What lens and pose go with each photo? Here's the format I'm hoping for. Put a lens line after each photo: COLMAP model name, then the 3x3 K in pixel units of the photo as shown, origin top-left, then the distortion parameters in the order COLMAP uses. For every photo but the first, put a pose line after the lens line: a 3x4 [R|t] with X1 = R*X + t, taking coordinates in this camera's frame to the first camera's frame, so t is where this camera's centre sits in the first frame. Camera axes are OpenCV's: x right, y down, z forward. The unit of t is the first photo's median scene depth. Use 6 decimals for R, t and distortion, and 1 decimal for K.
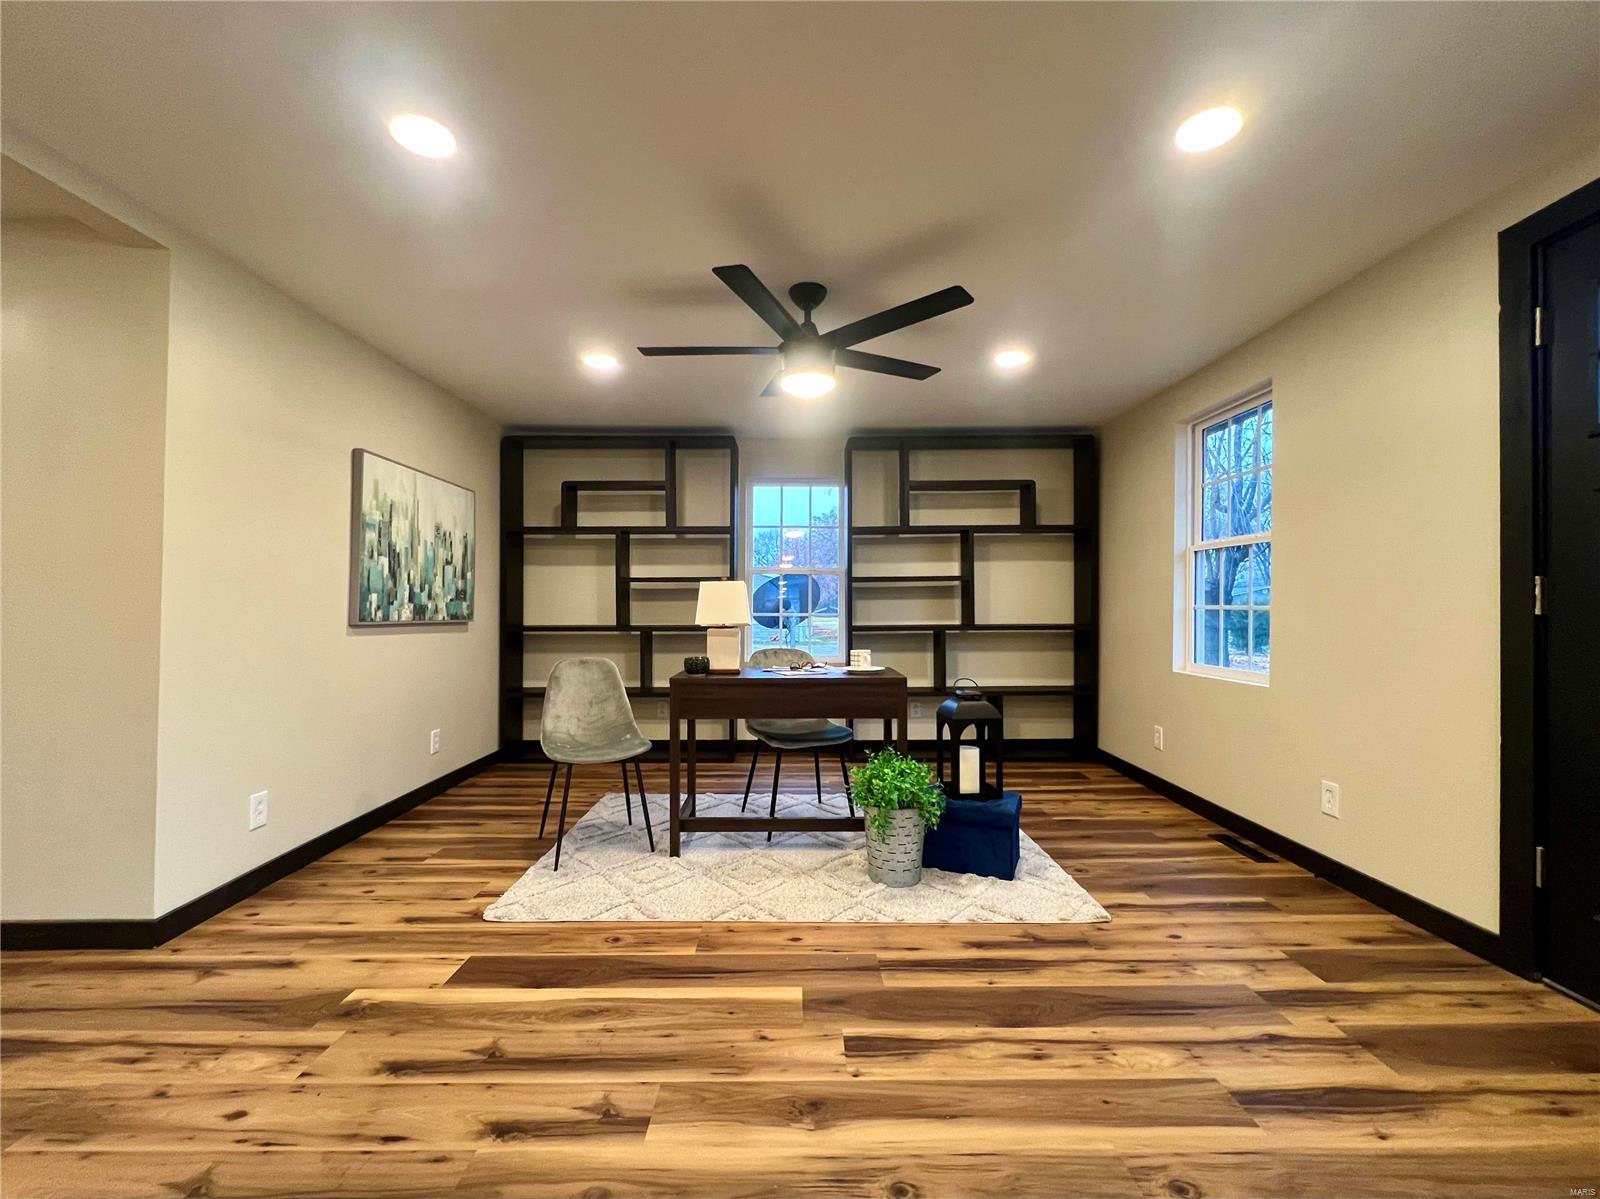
lens RADIAL K [[658.7, 0, 793.1], [0, 658.7, 599.9], [0, 0, 1]] dist [-0.005559, 0.000572]
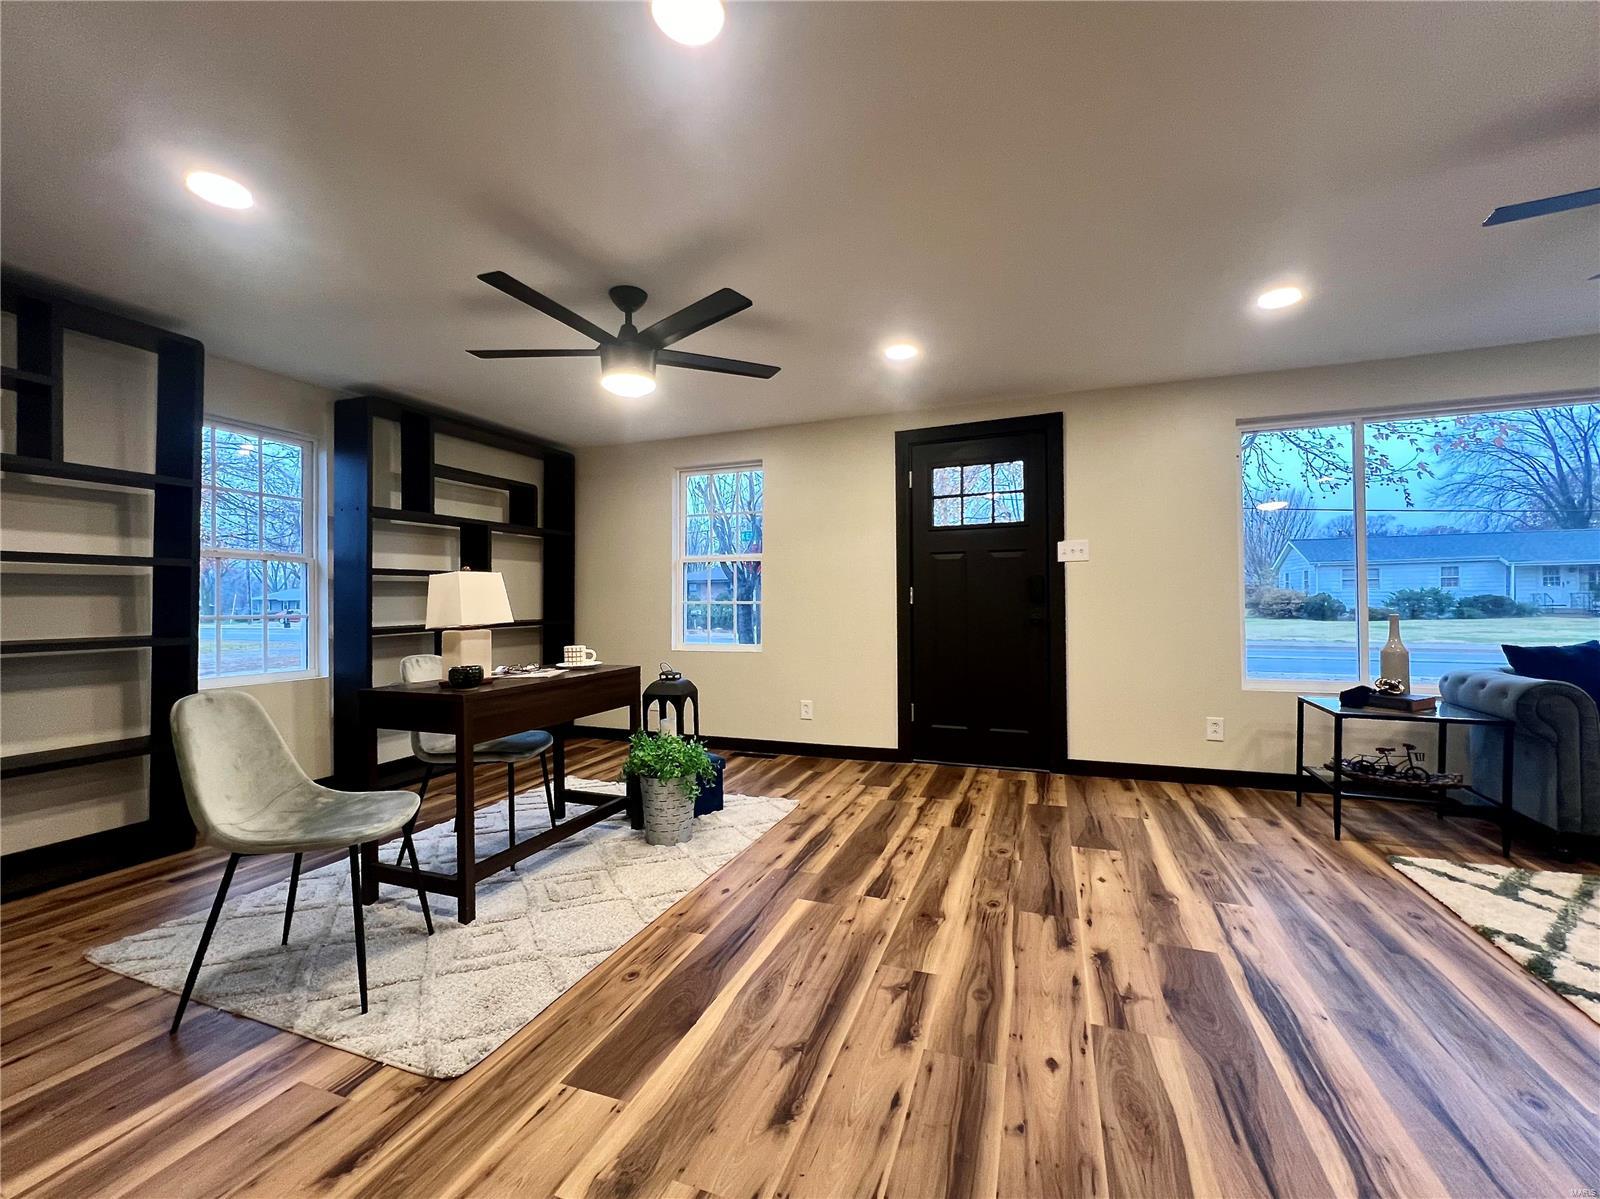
lens RADIAL K [[658.7, 0, 788.6], [0, 658.7, 600.1], [0, 0, 1]] dist [-0.005559, 0.000572]
pose [[0.365602, -0.000801, 0.930771, -1.108631], [-0.001509, 0.999998, 0.001454, 0.005705], [-0.930770, -0.001936, 0.365600, 0.515387]]
